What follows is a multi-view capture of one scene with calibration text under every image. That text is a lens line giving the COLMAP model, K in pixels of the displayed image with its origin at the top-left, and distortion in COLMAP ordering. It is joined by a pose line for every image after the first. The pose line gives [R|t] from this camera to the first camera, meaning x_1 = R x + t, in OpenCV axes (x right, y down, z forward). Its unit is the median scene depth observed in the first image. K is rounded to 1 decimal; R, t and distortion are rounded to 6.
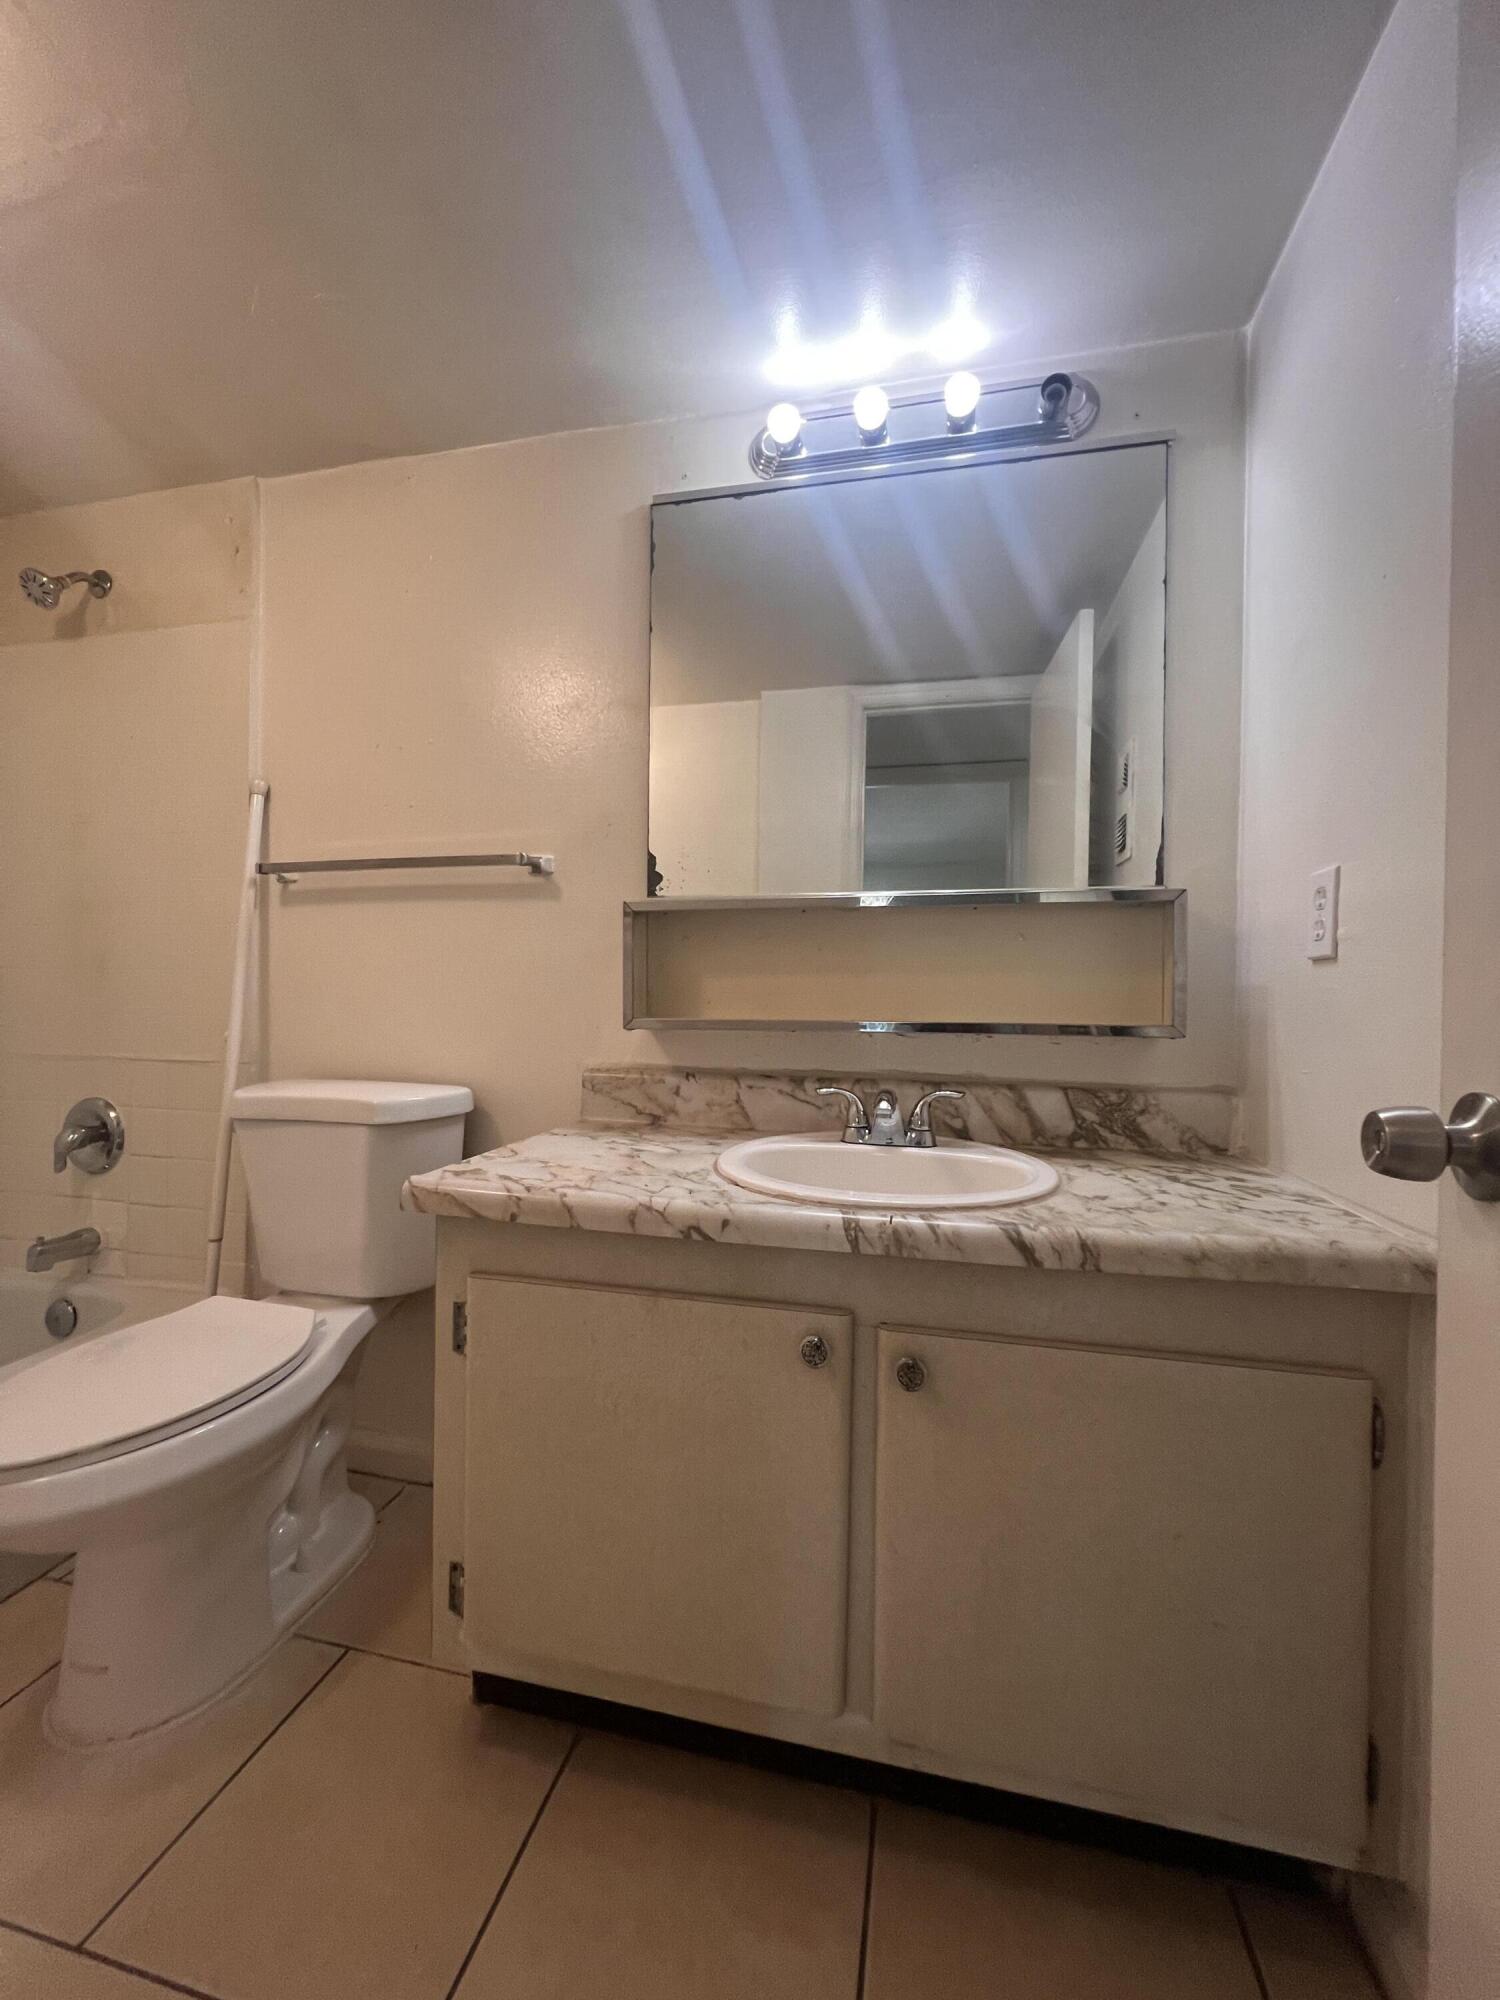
lens RADIAL K [[799.0, 0, 741.9], [0, 799.0, 1005.7], [0, 0, 1]] dist [-0.002461, -0.000246]
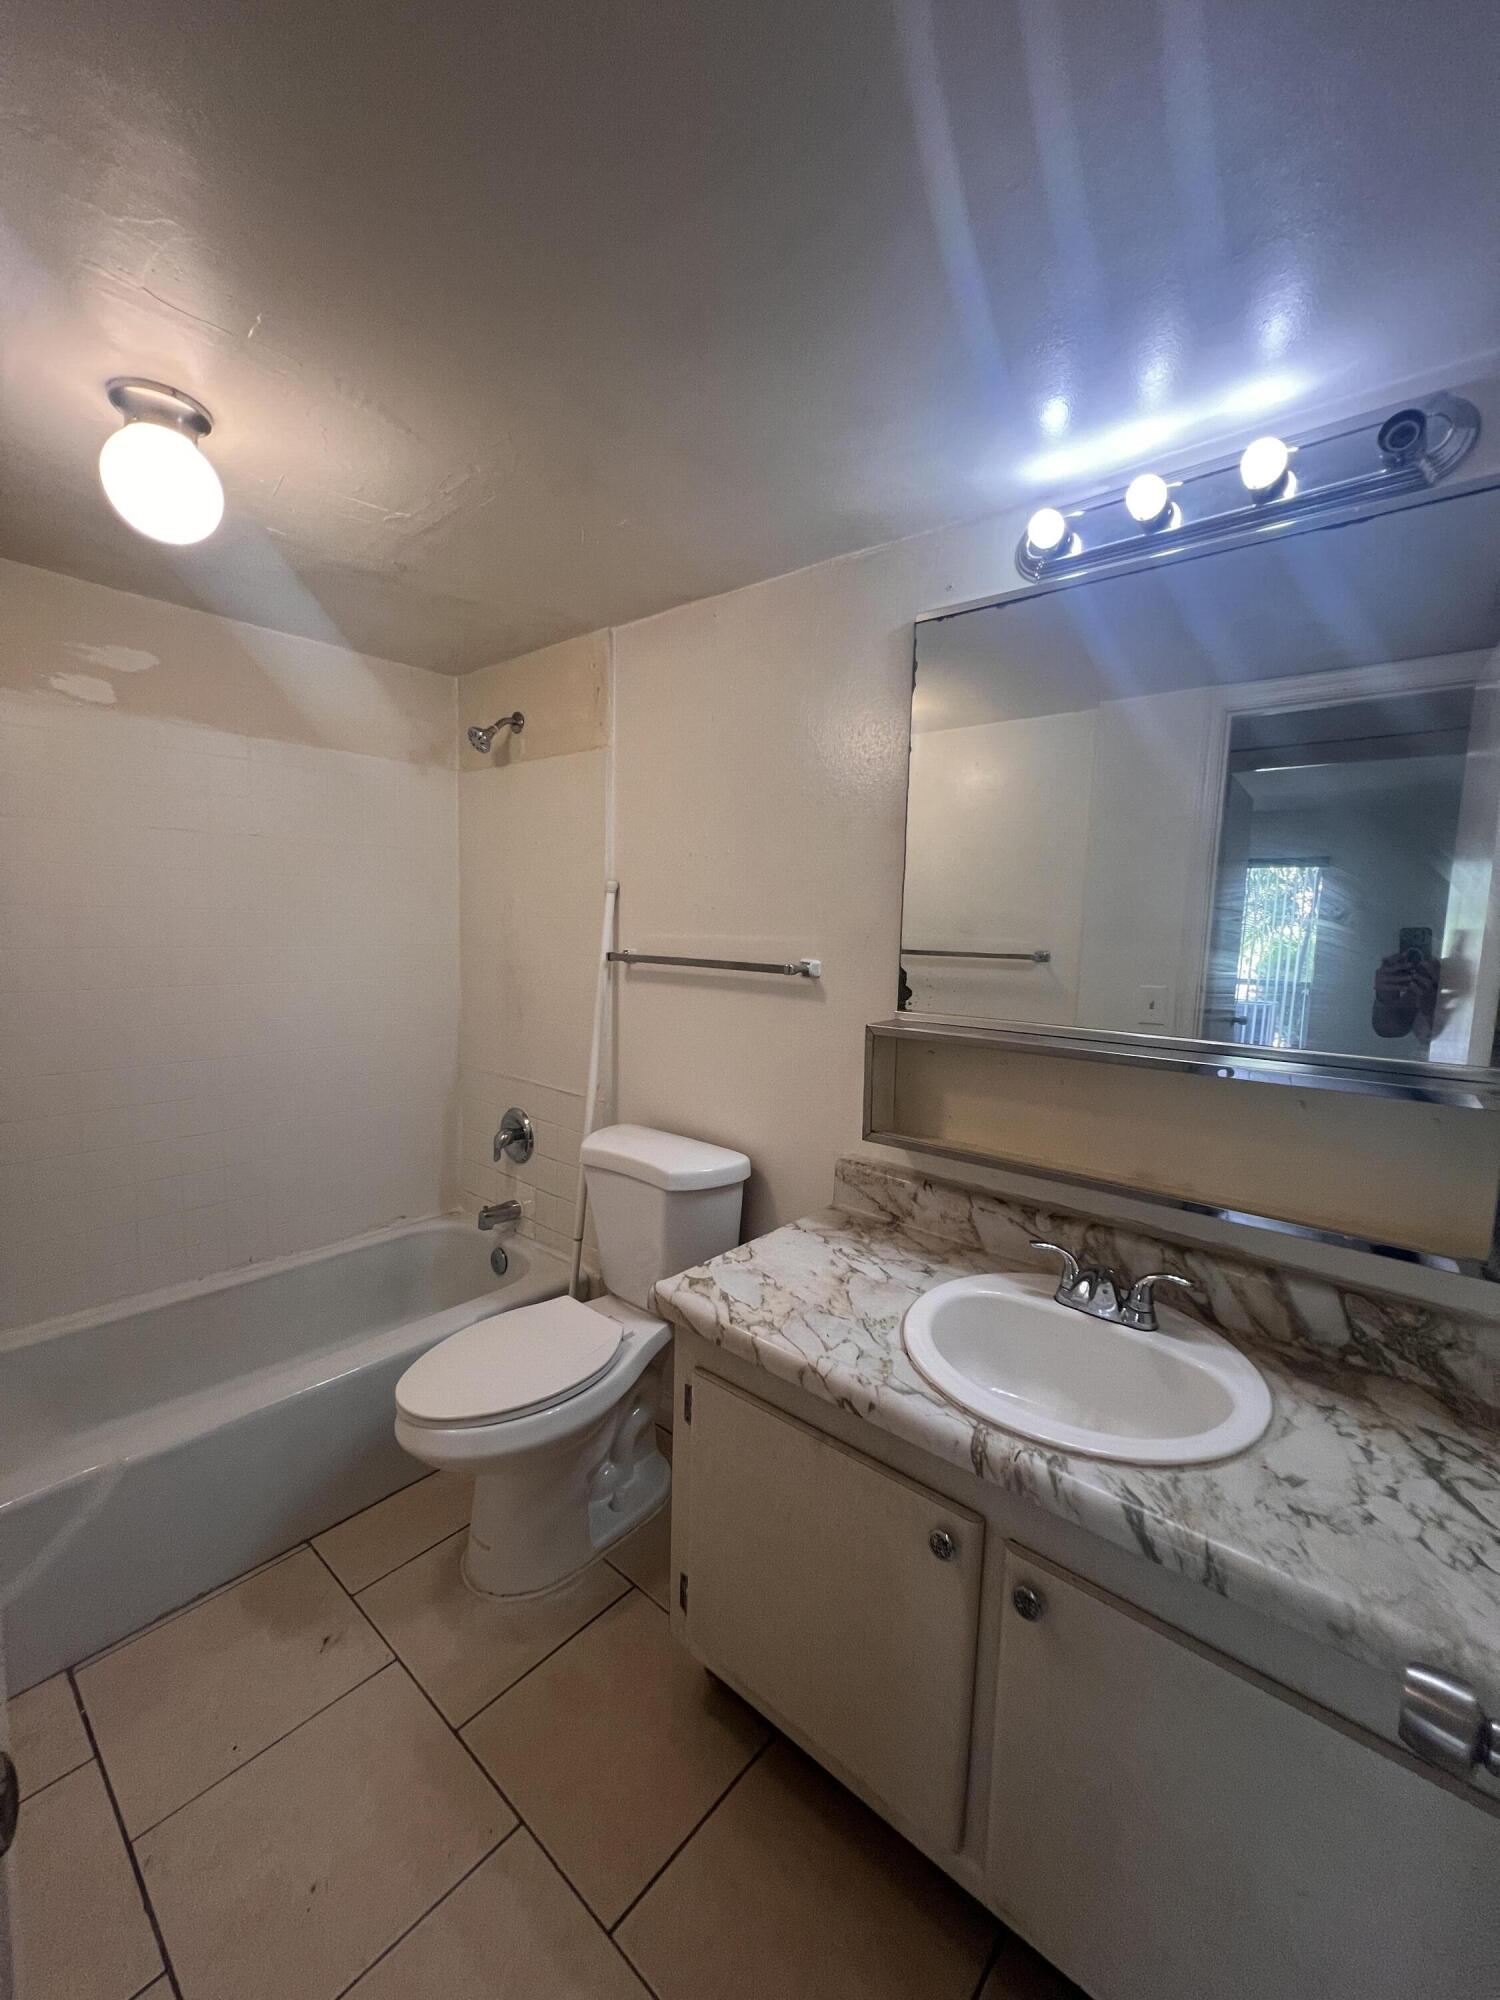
lens RADIAL K [[794.4, 0, 745.1], [0, 794.4, 999.6], [0, 0, 1]] dist [-0.001708, 0.000149]
pose [[0.888376, 0.056901, -0.455577, 0.195553], [-0.016962, 0.995680, 0.091284, -0.262040], [0.458803, -0.073367, 0.885504, -0.024652]]
